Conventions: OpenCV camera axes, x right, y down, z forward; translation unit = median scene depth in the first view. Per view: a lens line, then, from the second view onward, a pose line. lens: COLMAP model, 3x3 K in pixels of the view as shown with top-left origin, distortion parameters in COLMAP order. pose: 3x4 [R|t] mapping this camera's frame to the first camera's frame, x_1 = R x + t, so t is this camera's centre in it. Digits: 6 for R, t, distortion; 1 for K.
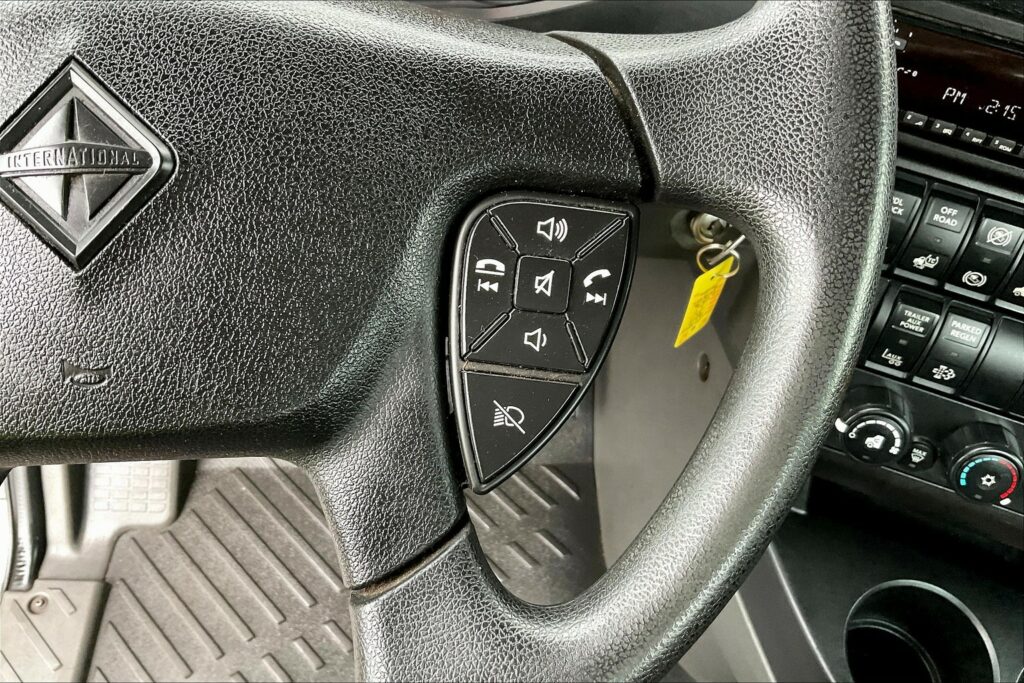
lens RADIAL K [[840.5, 0, 501.0], [0, 840.5, 338.9], [0, 0, 1]] dist [0.096796, -0.185305]
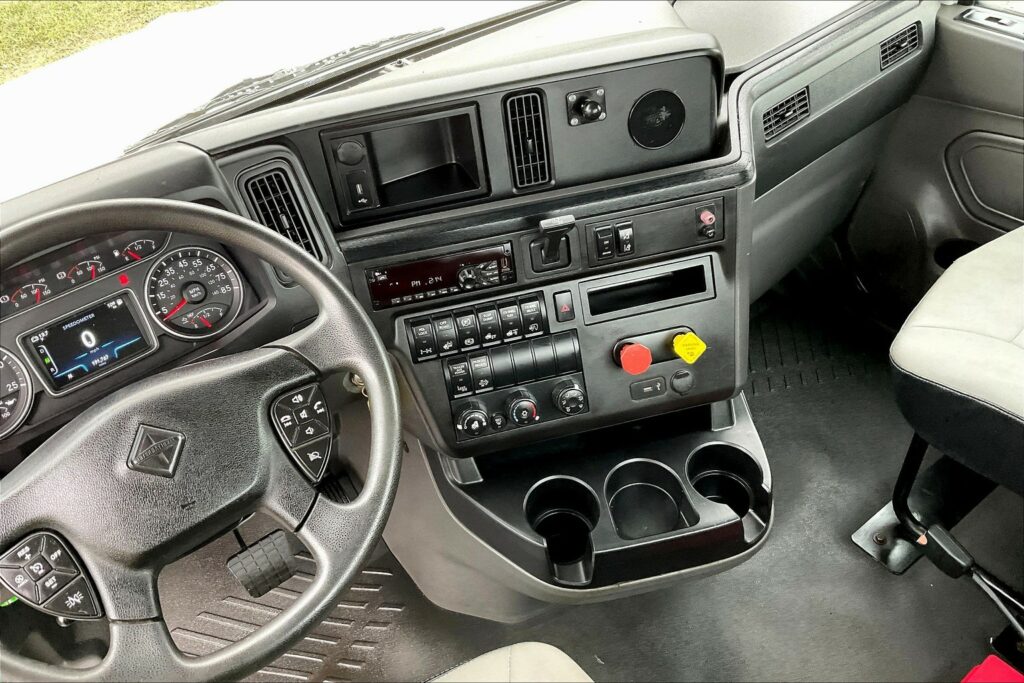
lens RADIAL K [[840.5, 0, 501.0], [0, 840.5, 338.9], [0, 0, 1]] dist [0.096796, -0.185305]
pose [[0.814648, -0.463418, 0.348701, -0.148875], [0.528813, 0.840421, -0.118526, 0.215591], [-0.238129, 0.280954, 0.929709, -1.032194]]
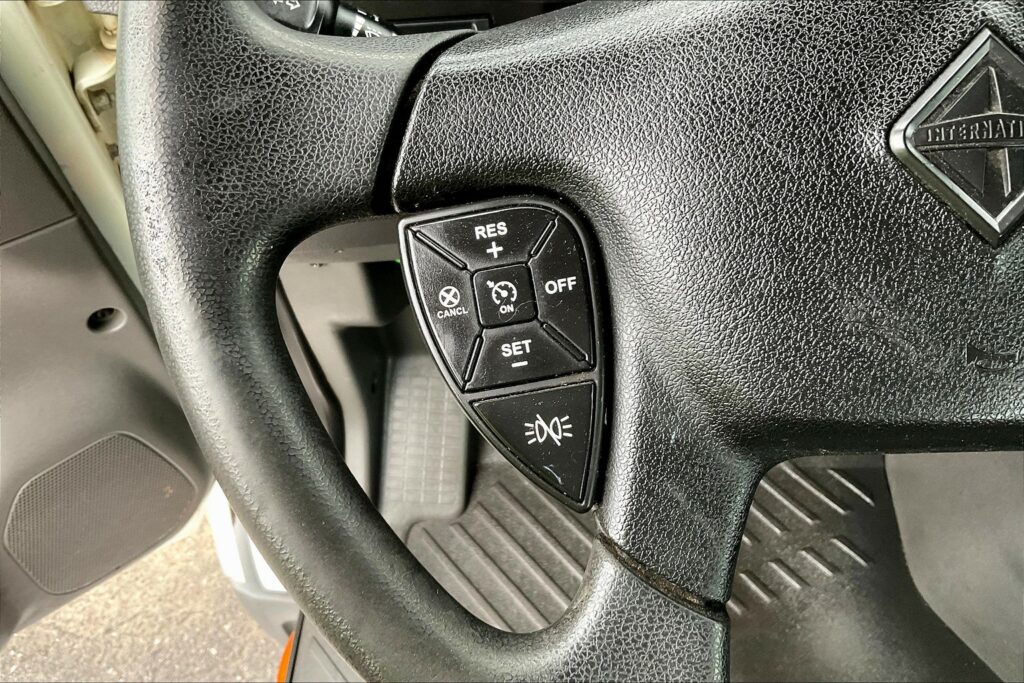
lens RADIAL K [[840.5, 0, 501.0], [0, 840.5, 338.9], [0, 0, 1]] dist [0.096796, -0.185305]
pose [[0.992703, 0.003890, -0.120526, -0.382033], [-0.003711, 0.999992, 0.001713, 0.005486], [0.120531, -0.001253, 0.992709, 0.000776]]
